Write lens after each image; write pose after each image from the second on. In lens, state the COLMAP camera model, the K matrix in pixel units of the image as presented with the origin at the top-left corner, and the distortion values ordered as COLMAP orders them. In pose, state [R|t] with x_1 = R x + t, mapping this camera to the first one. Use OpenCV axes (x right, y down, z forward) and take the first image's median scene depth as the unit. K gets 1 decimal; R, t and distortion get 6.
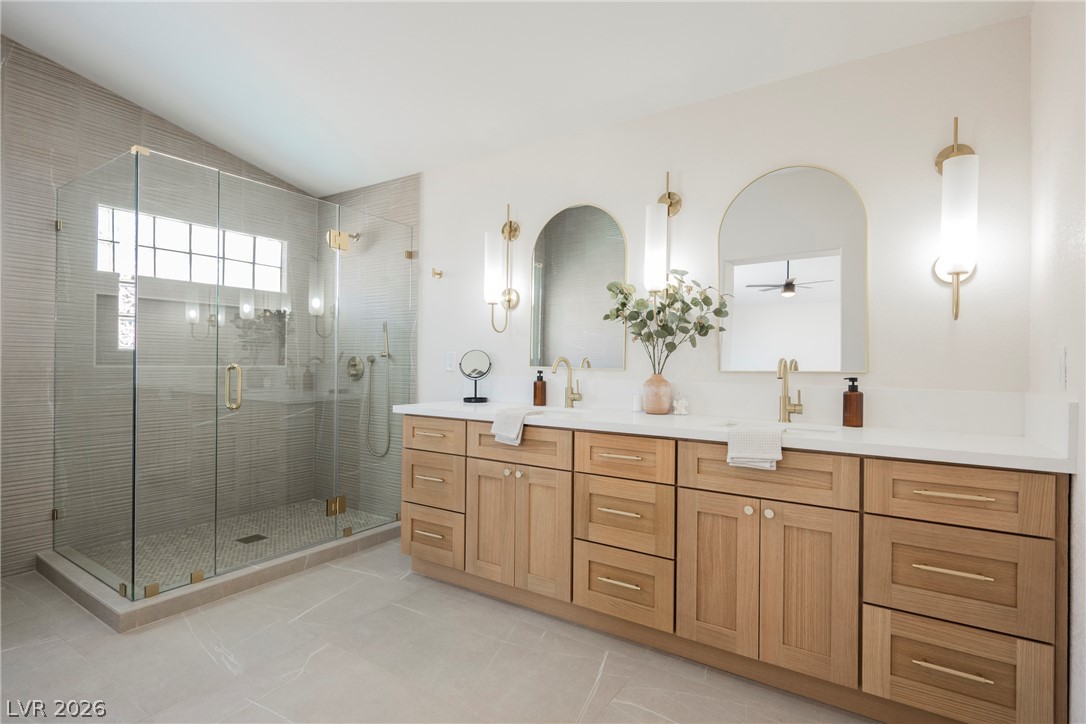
lens RADIAL K [[539.3, 0, 543.0], [0, 539.3, 362.0], [0, 0, 1]] dist [0.000182, 0.000600]
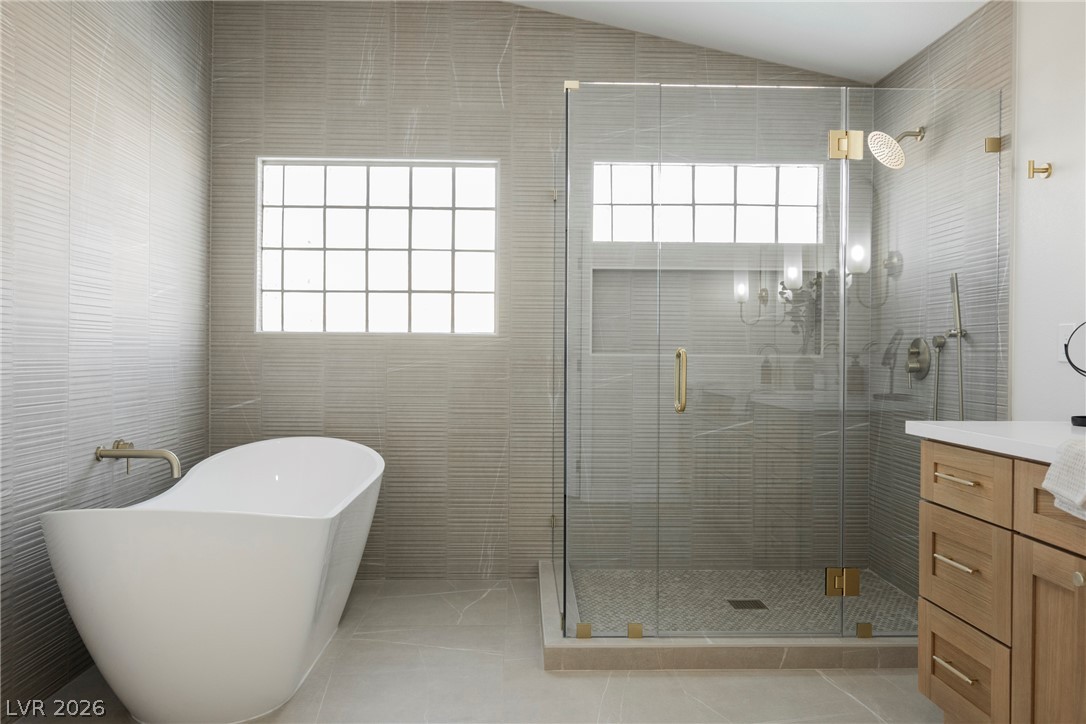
lens RADIAL K [[832.2, 0, 543.0], [0, 832.2, 362.0], [0, 0, 1]] dist [-0.012018, 0.000890]
pose [[0.570518, 0.001019, -0.821285, 0.189242], [0.000266, 0.999999, 0.001425, 0.016637], [0.821285, -0.001031, 0.570517, 0.183542]]
